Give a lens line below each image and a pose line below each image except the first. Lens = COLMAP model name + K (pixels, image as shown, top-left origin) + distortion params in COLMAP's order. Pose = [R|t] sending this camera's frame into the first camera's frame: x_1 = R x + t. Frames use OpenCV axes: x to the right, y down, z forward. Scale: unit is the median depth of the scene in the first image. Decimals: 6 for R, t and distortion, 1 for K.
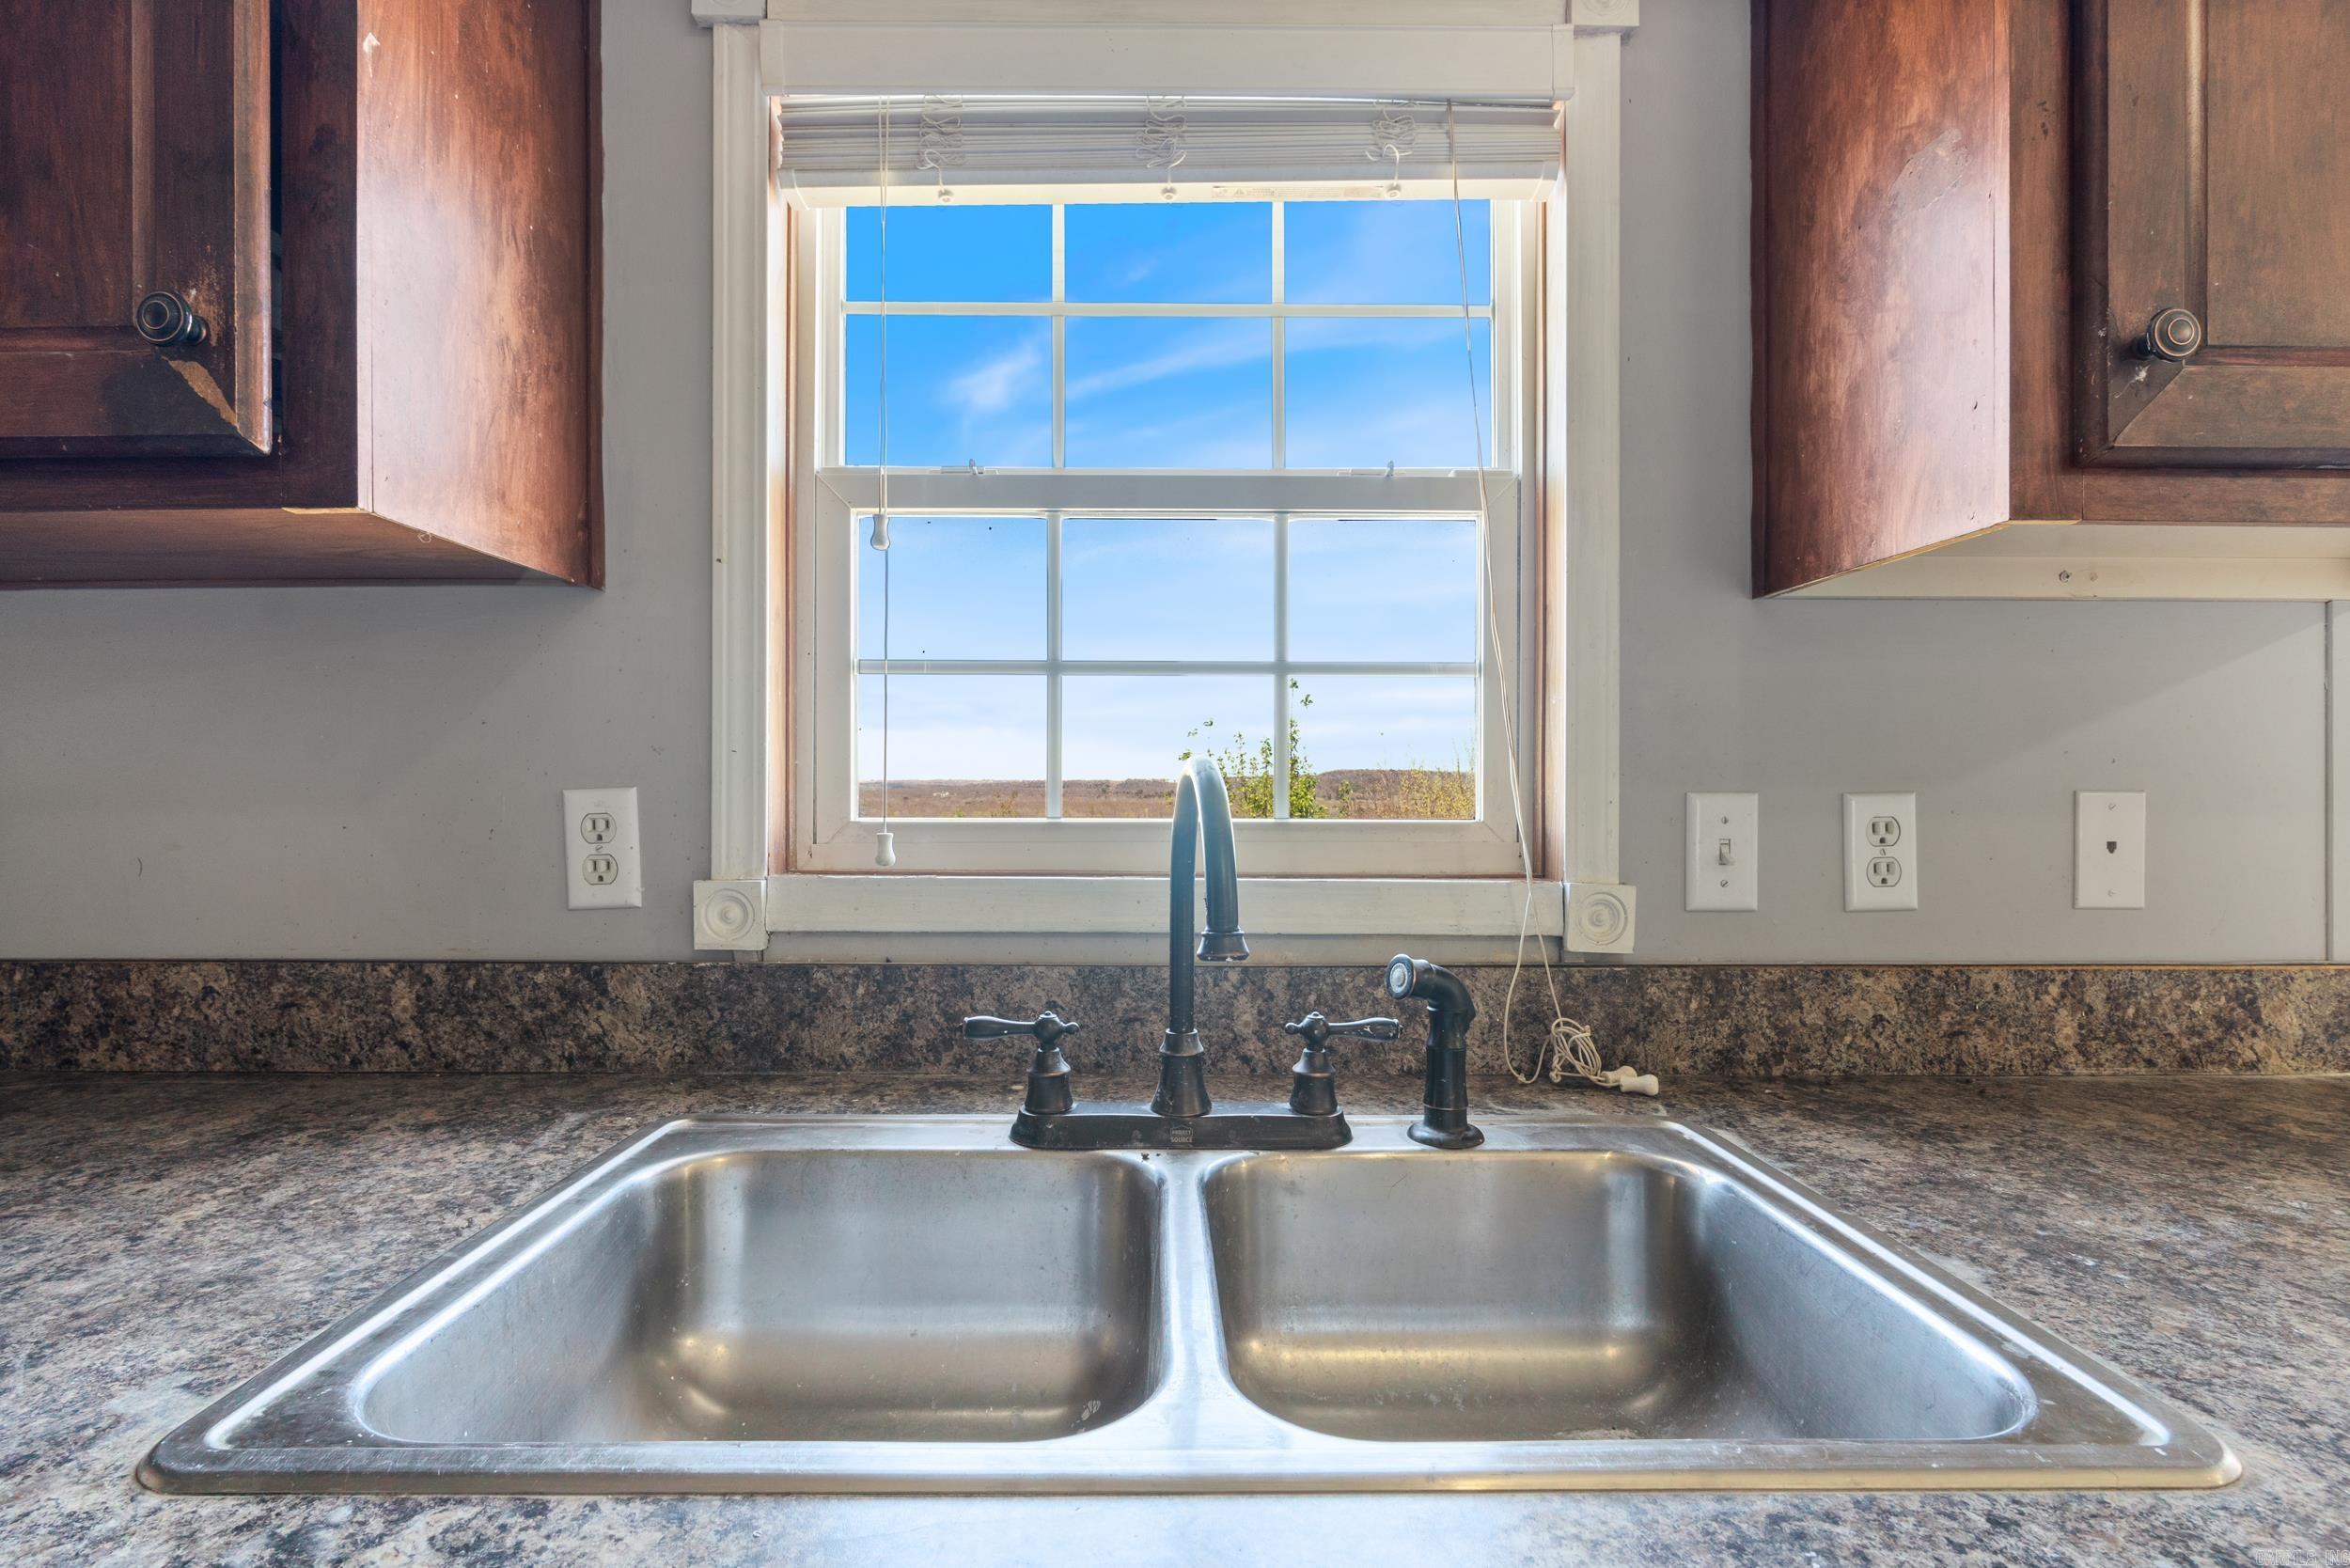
lens RADIAL K [[1093.8, 0, 1175.0], [0, 1093.8, 784.0], [0, 0, 1]] dist [0.000482, 0.000382]
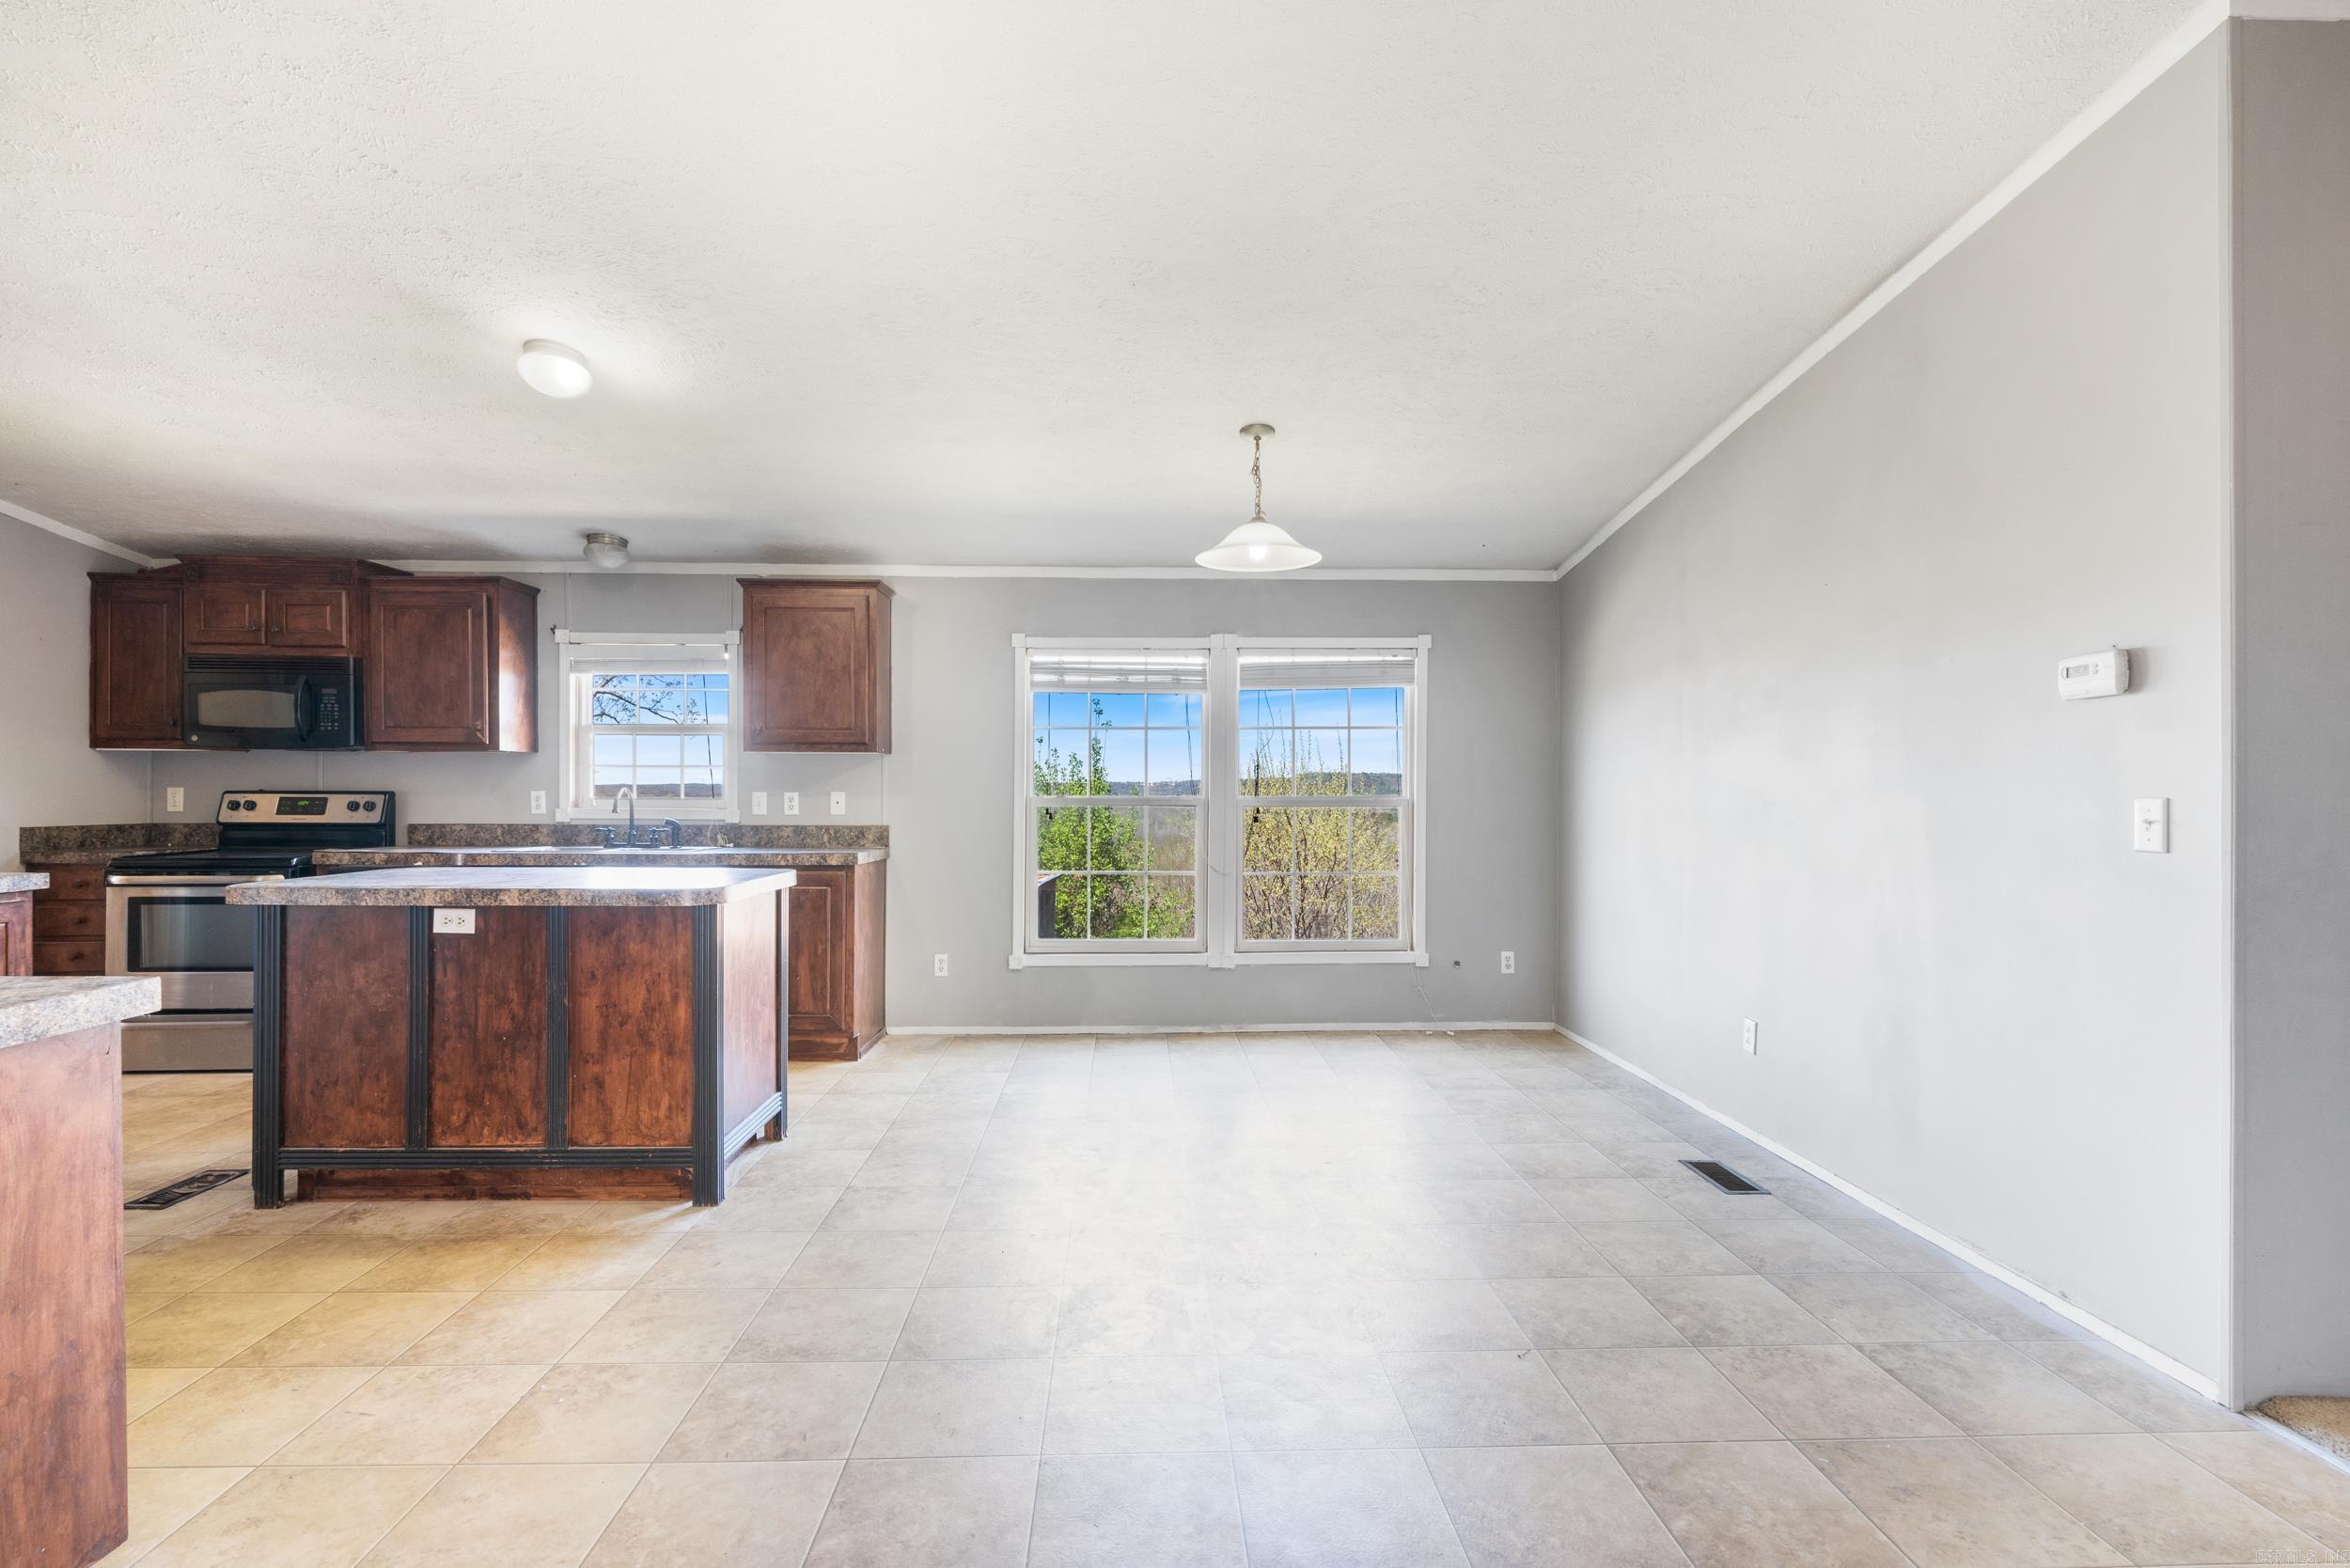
lens RADIAL K [[1093.8, 0, 1175.0], [0, 1093.8, 784.0], [0, 0, 1]] dist [0.000482, 0.000382]
pose [[0.999842, 0.001475, 0.017730, 2.387015], [-0.001515, 0.999996, 0.002257, -0.044980], [-0.017727, -0.002283, 0.999840, -4.209148]]
